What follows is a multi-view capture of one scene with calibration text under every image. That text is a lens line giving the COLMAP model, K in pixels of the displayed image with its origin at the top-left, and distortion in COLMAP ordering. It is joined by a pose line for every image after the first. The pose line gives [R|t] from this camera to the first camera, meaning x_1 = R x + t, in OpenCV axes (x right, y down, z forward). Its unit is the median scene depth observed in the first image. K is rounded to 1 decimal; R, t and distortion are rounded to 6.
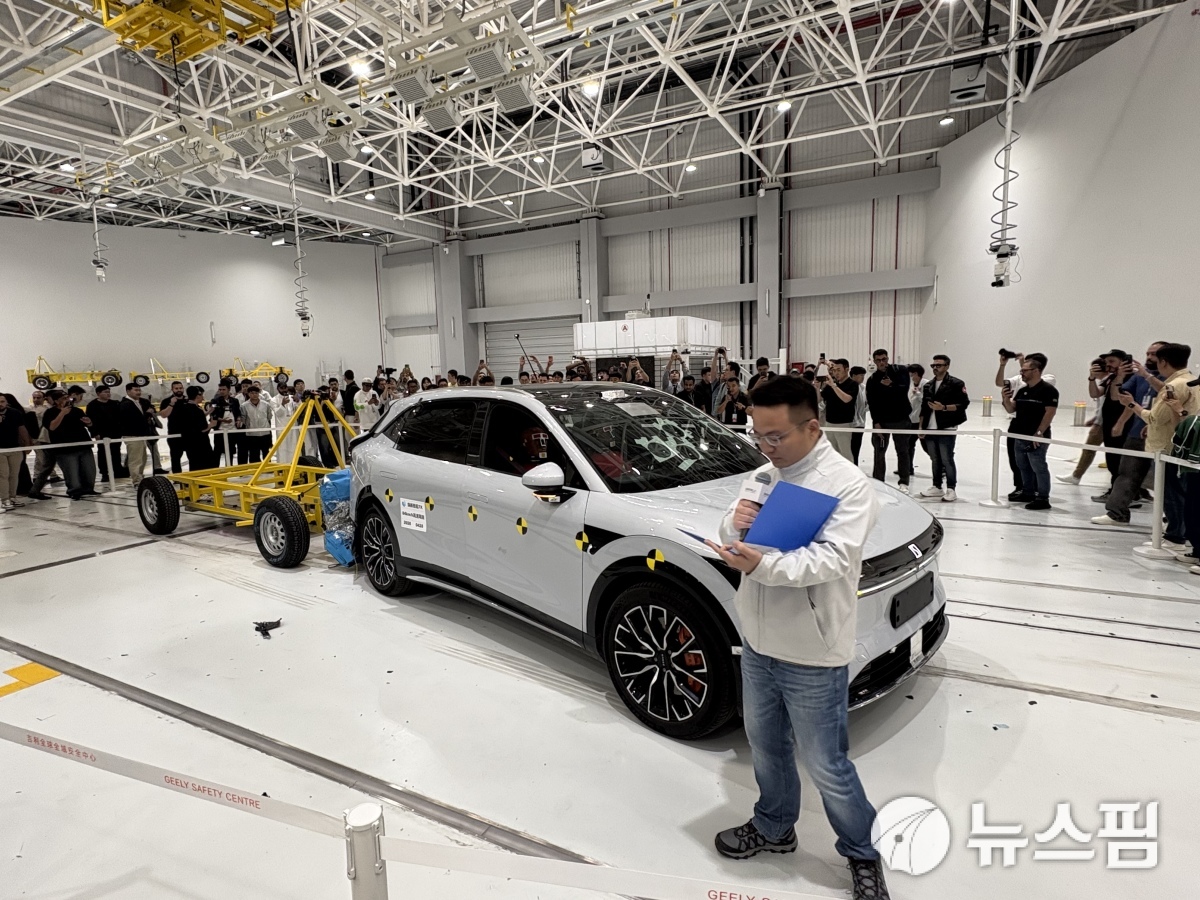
lens RADIAL K [[631.0, 0, 588.3], [0, 631.0, 447.9], [0, 0, 1]] dist [0.002651, 0.000328]
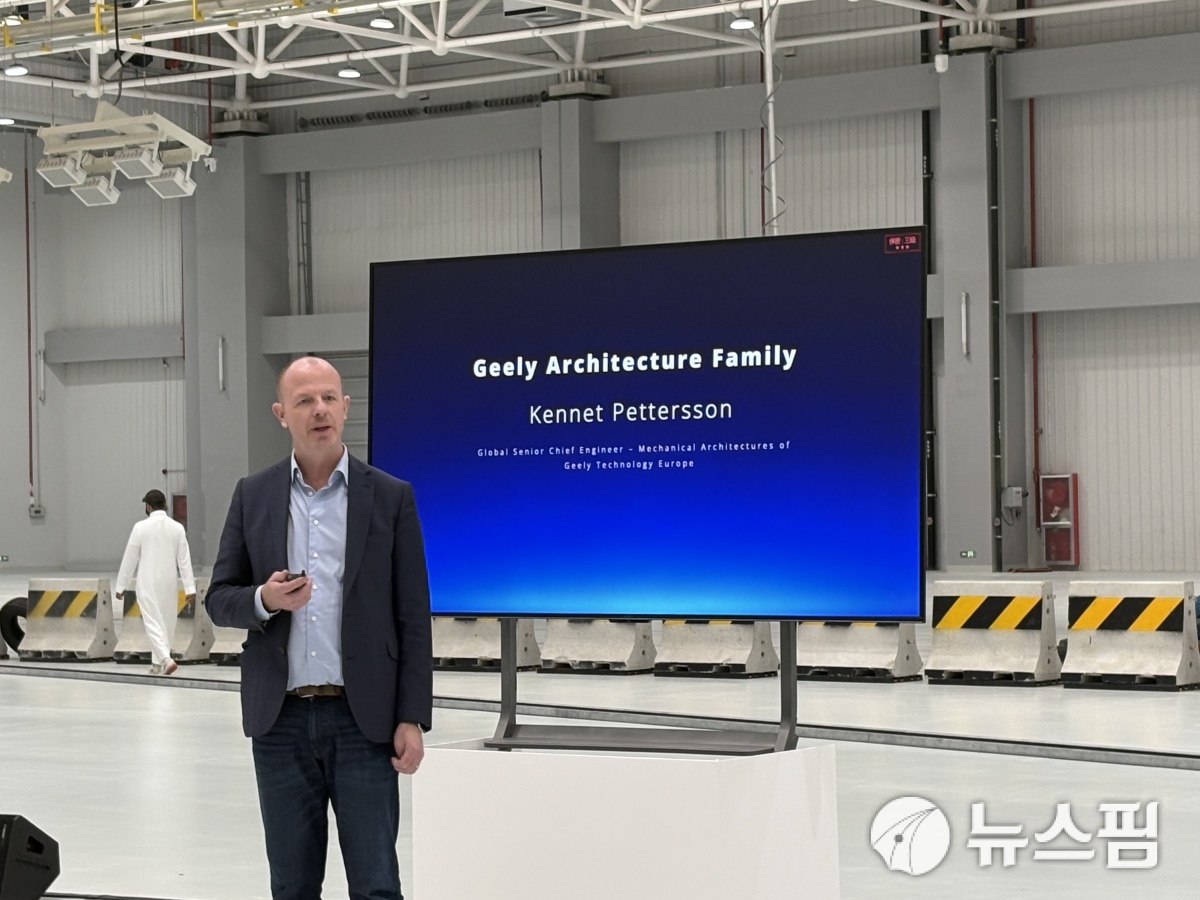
lens RADIAL K [[3225.6, 0, 598.9], [0, 3225.6, 440.3], [0, 0, 1]] dist [0.191500, 0.000000]
pose [[0.988957, 0.016429, -0.147286, 0.311227], [-0.037066, 0.989671, -0.138485, 0.115403], [0.143490, 0.142415, 0.979351, -0.889646]]
